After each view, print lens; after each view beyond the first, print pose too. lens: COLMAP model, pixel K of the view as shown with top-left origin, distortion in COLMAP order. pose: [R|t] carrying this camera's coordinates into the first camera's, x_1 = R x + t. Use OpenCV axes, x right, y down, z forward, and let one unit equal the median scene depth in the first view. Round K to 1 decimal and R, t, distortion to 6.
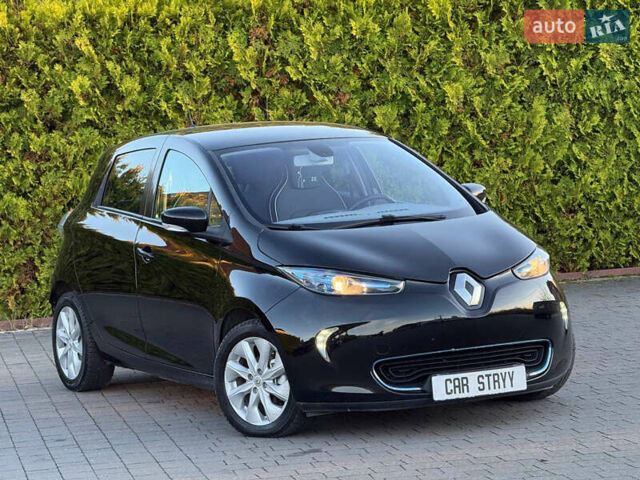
lens RADIAL K [[2249.2, 0, 320.0], [0, 2249.2, 240.0], [0, 0, 1]] dist [0.223279, -0.712443]
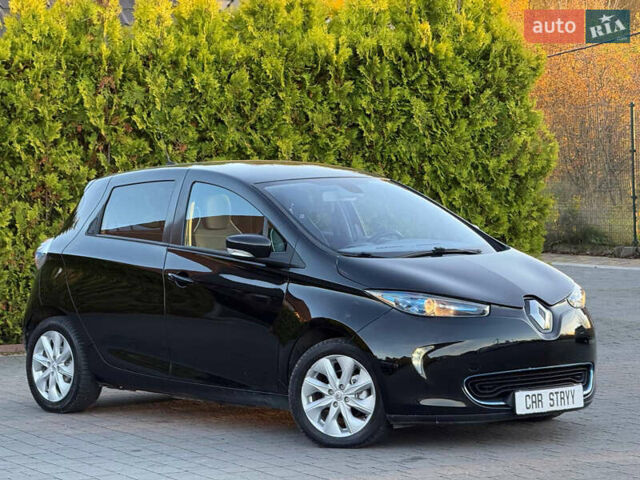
lens RADIAL K [[2249.2, 0, 320.0], [0, 2249.2, 240.0], [0, 0, 1]] dist [0.223279, -0.712443]
pose [[0.964745, 0.034822, 0.260872, -0.318421], [-0.025338, 0.998893, -0.039630, 0.030907], [-0.261963, 0.031623, 0.964560, -0.039987]]
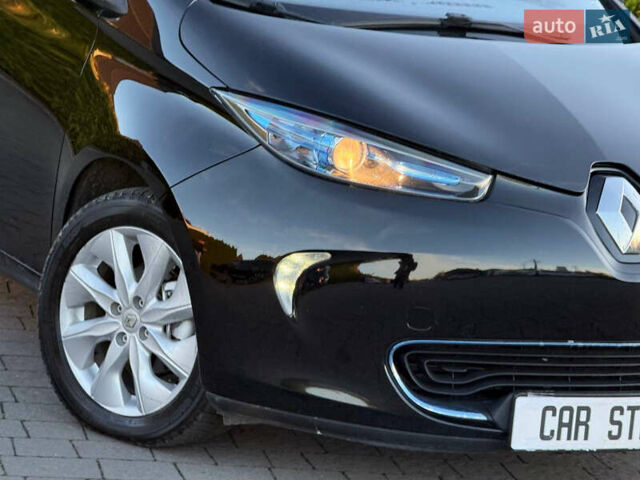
lens RADIAL K [[2106.6, 0, 320.0], [0, 2106.6, 240.0], [0, 0, 1]] dist [0.528060, 0.781603]
pose [[0.982720, 0.168173, 0.077328, -0.025660], [-0.176233, 0.977835, 0.113050, -0.010373], [-0.056602, -0.124724, 0.990576, 0.561062]]
